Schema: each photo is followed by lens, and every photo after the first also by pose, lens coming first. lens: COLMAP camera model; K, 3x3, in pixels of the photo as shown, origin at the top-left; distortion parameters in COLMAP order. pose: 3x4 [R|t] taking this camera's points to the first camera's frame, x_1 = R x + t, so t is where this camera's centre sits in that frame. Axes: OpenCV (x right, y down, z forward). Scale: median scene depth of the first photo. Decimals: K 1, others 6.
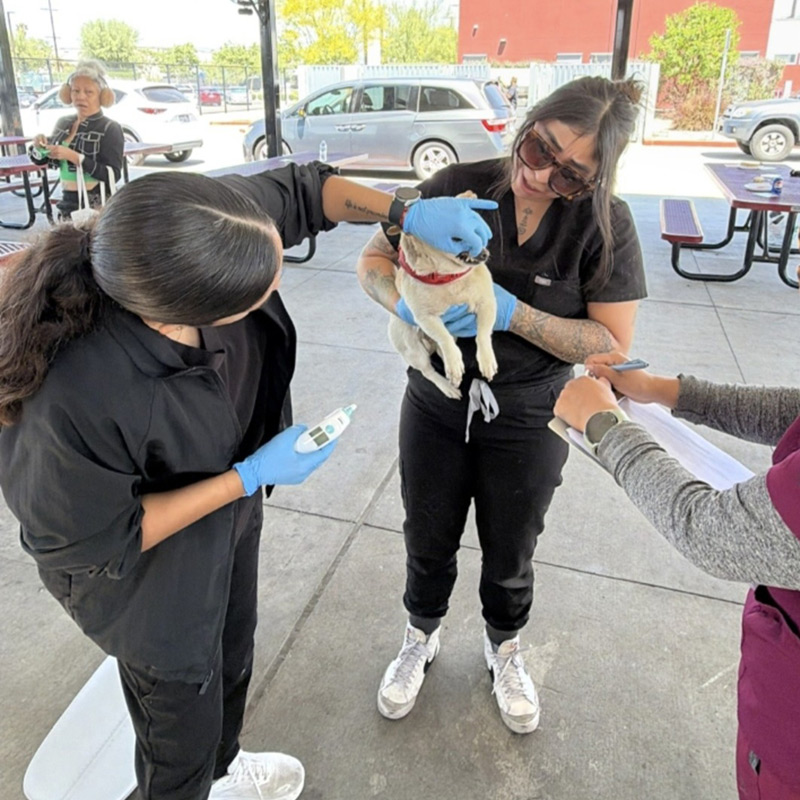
lens RADIAL K [[760.4, 0, 400.0], [0, 760.4, 400.0], [0, 0, 1]] dist [-0.012785, -0.010234]
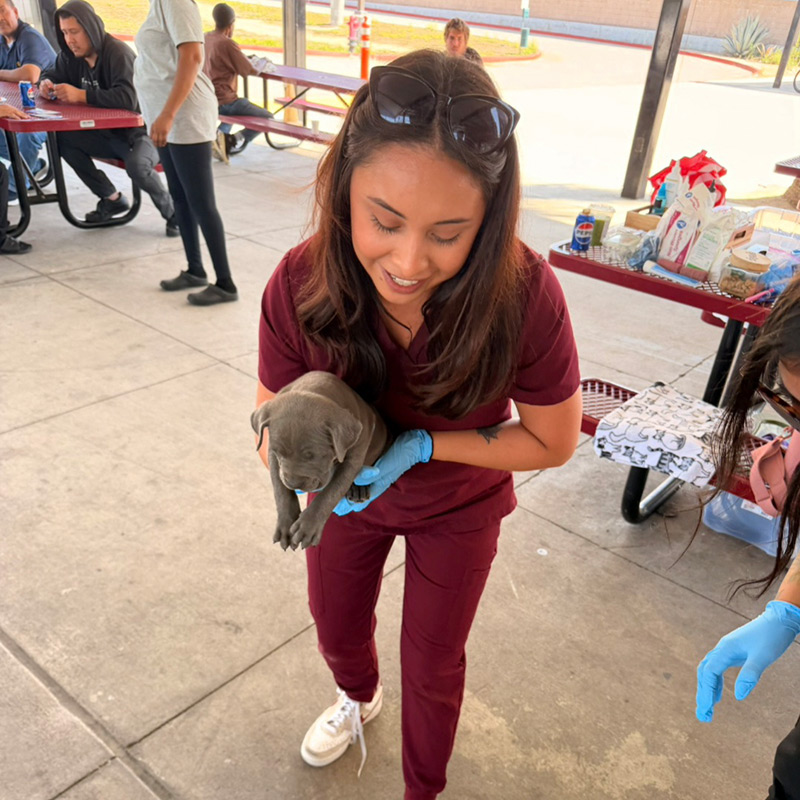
lens RADIAL K [[760.4, 0, 400.0], [0, 760.4, 400.0], [0, 0, 1]] dist [-0.012785, -0.010234]
pose [[0.324478, -0.456796, 0.828282, -0.423741], [0.291561, 0.881325, 0.371830, -0.333656], [-0.899837, 0.120844, 0.419155, 0.431314]]
